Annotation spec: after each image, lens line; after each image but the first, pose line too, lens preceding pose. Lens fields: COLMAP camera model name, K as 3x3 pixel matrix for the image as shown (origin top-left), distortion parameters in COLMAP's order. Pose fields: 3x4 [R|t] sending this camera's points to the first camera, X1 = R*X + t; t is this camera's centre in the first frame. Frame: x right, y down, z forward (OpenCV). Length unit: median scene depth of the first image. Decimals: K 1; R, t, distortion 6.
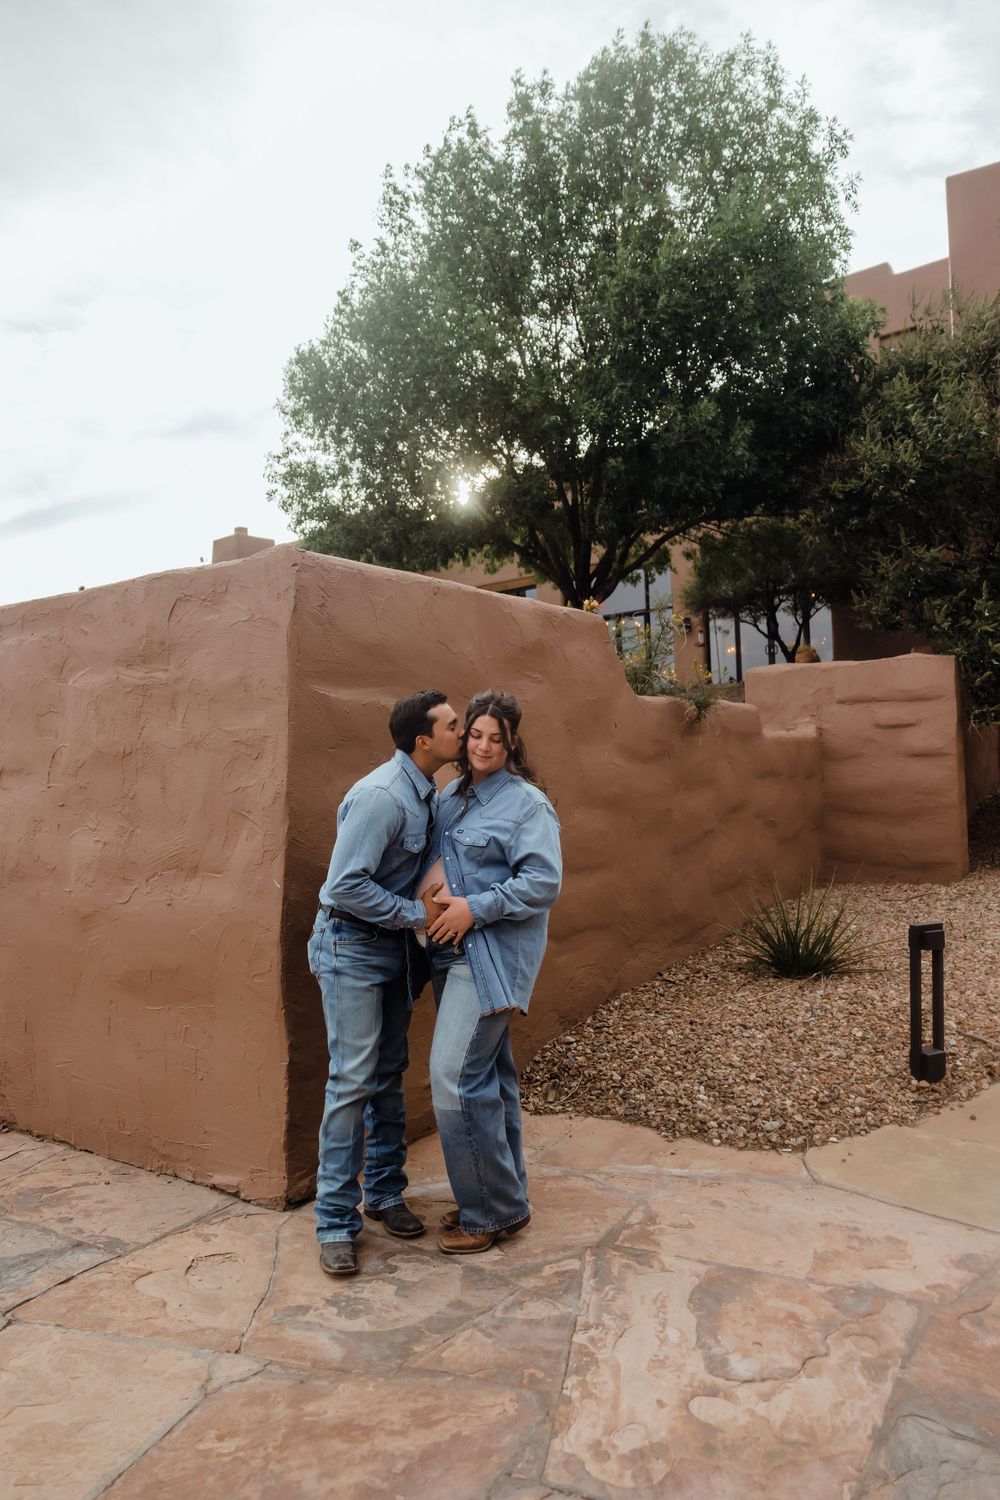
lens RADIAL K [[1003.1, 0, 500.4], [0, 1003.1, 757.1], [0, 0, 1]] dist [0.003606, -0.000869]
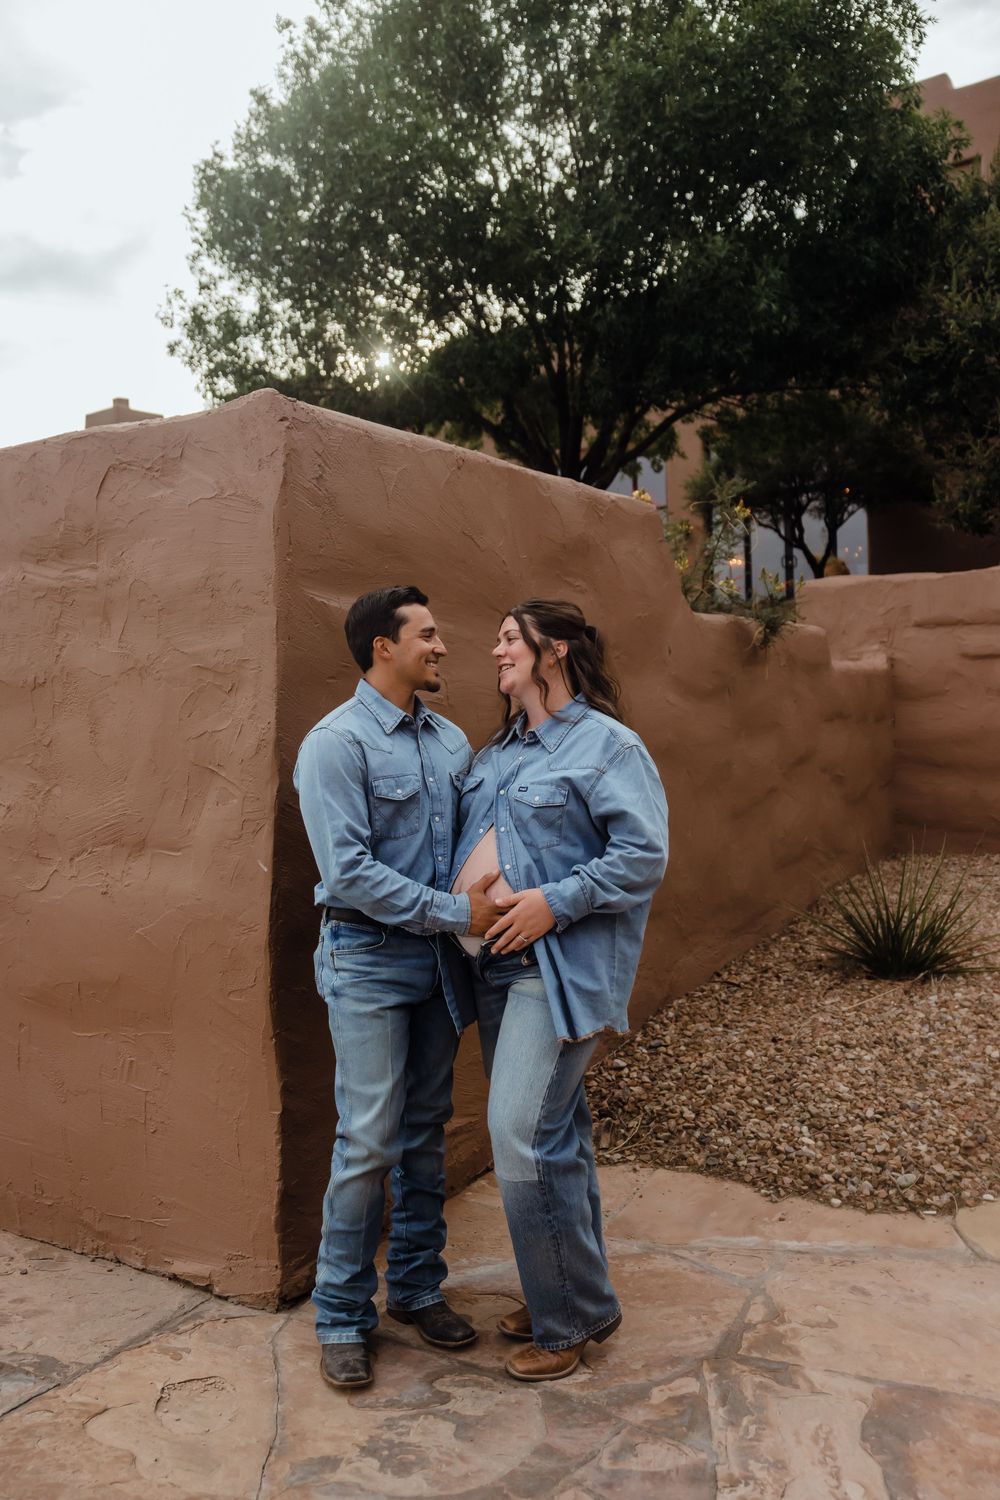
lens RADIAL K [[1240.8, 0, 500.0], [0, 1240.8, 750.0], [0, 0, 1]] dist [-0.003408, 0.006363]
pose [[0.998956, 0.003292, 0.045563, -0.076848], [-0.005366, 0.998951, 0.045476, 0.001619], [-0.045366, -0.045673, 0.997926, 0.088974]]
